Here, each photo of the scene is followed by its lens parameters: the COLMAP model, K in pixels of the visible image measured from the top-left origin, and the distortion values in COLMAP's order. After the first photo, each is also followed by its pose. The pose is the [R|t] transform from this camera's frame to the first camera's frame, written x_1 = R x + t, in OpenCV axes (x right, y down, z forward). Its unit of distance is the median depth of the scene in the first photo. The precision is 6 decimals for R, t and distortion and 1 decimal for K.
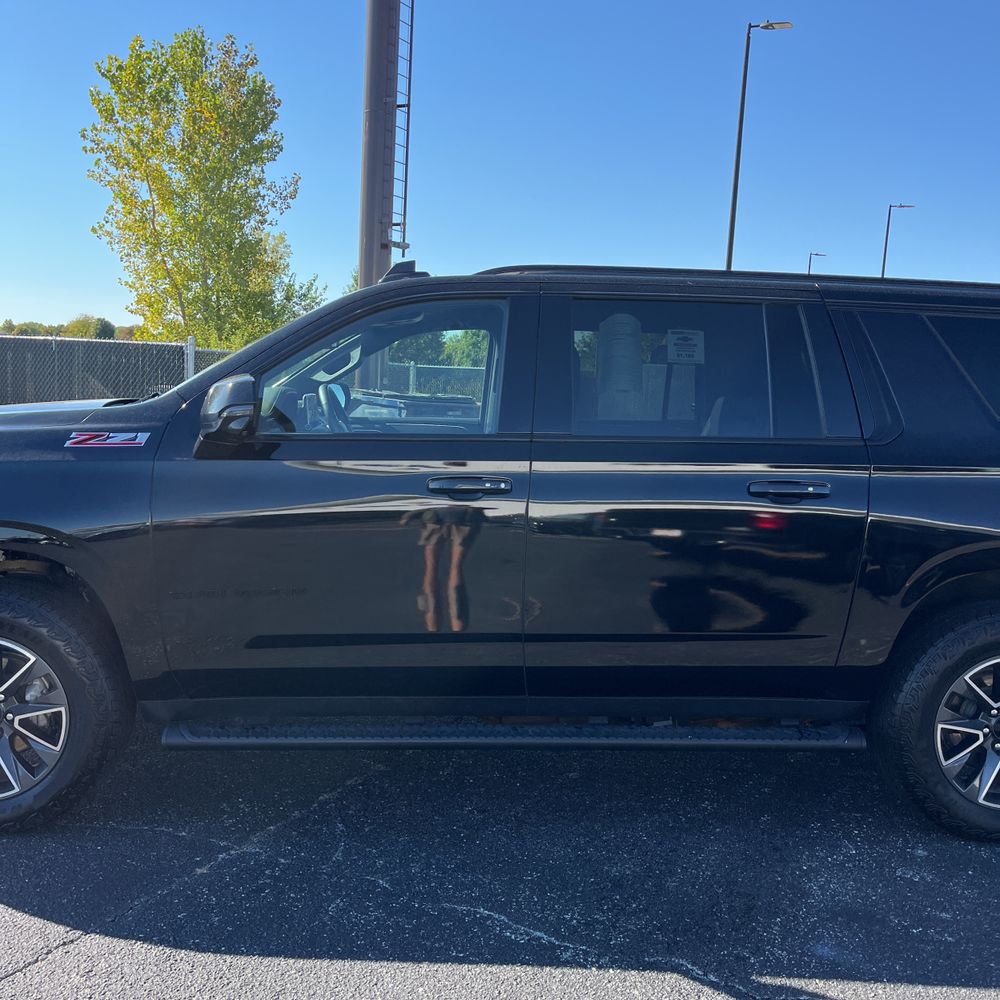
lens RADIAL K [[998.8, 0, 511.1], [0, 998.8, 493.7], [0, 0, 1]] dist [0.018030, 0.026073]
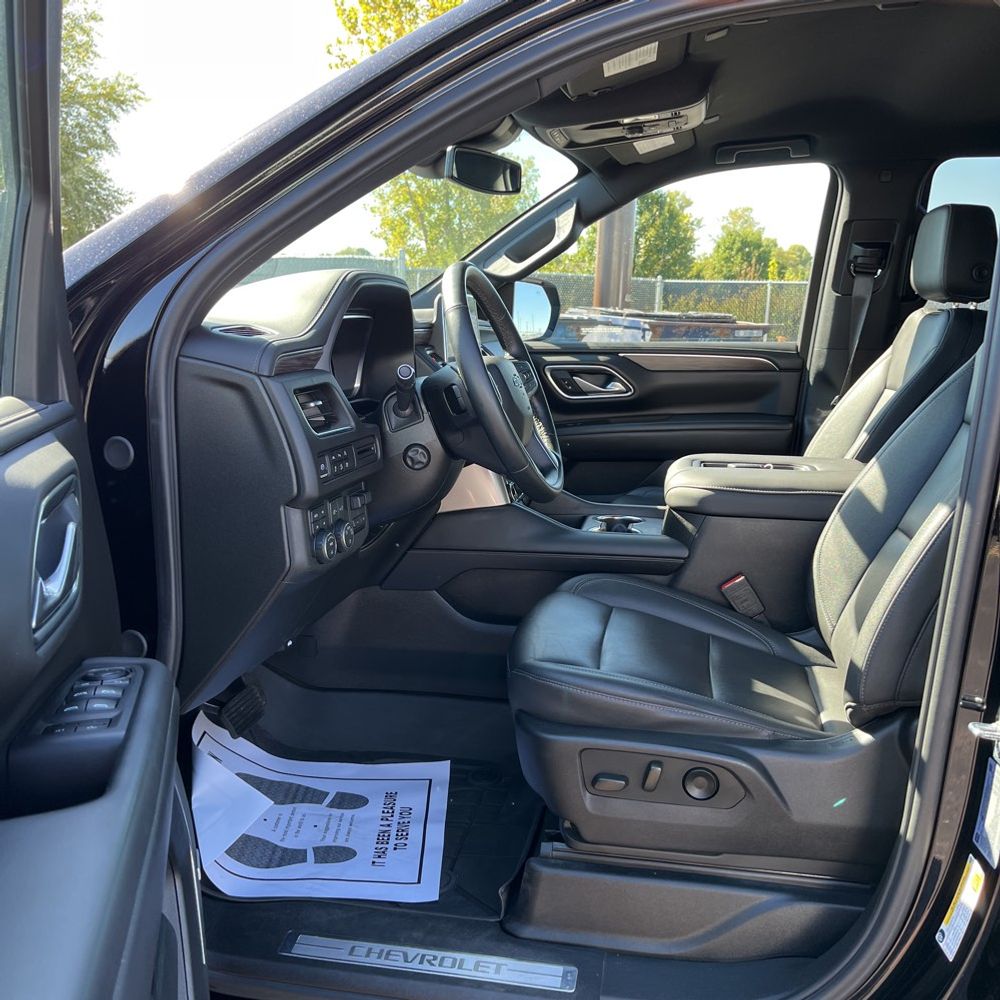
lens RADIAL K [[969.6, 0, 499.6], [0, 969.6, 500.5], [0, 0, 1]] dist [0.003528, 0.370237]
pose [[0.967549, 0.029526, -0.250954, -0.008838], [-0.007641, 0.996114, 0.087737, -0.005972], [0.252569, -0.082973, 0.964015, 0.076237]]
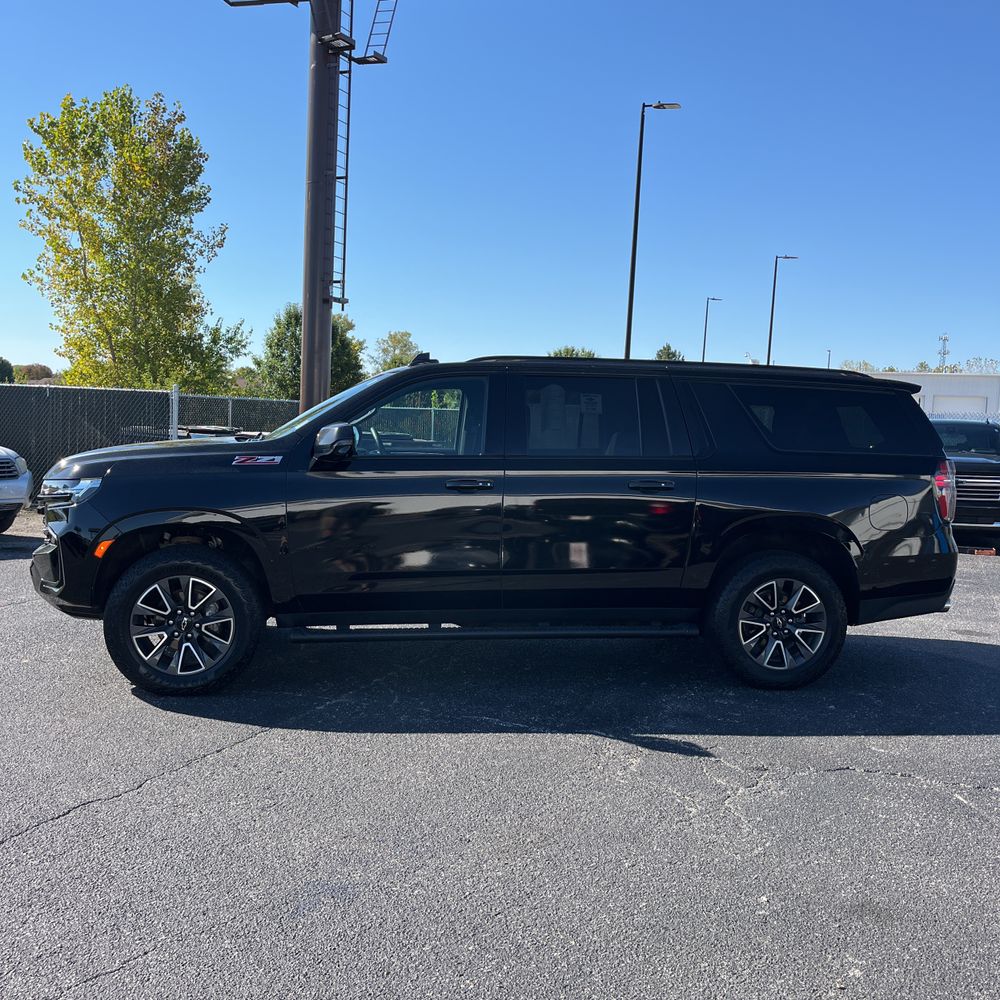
lens RADIAL K [[1018.9, 0, 498.6], [0, 1018.9, 489.9], [0, 0, 1]] dist [0.066844, -0.122140]
pose [[0.996937, -0.012101, 0.077261, -0.014005], [0.015328, 0.999028, -0.041322, 0.008186], [-0.076686, 0.042379, 0.996154, -0.083927]]
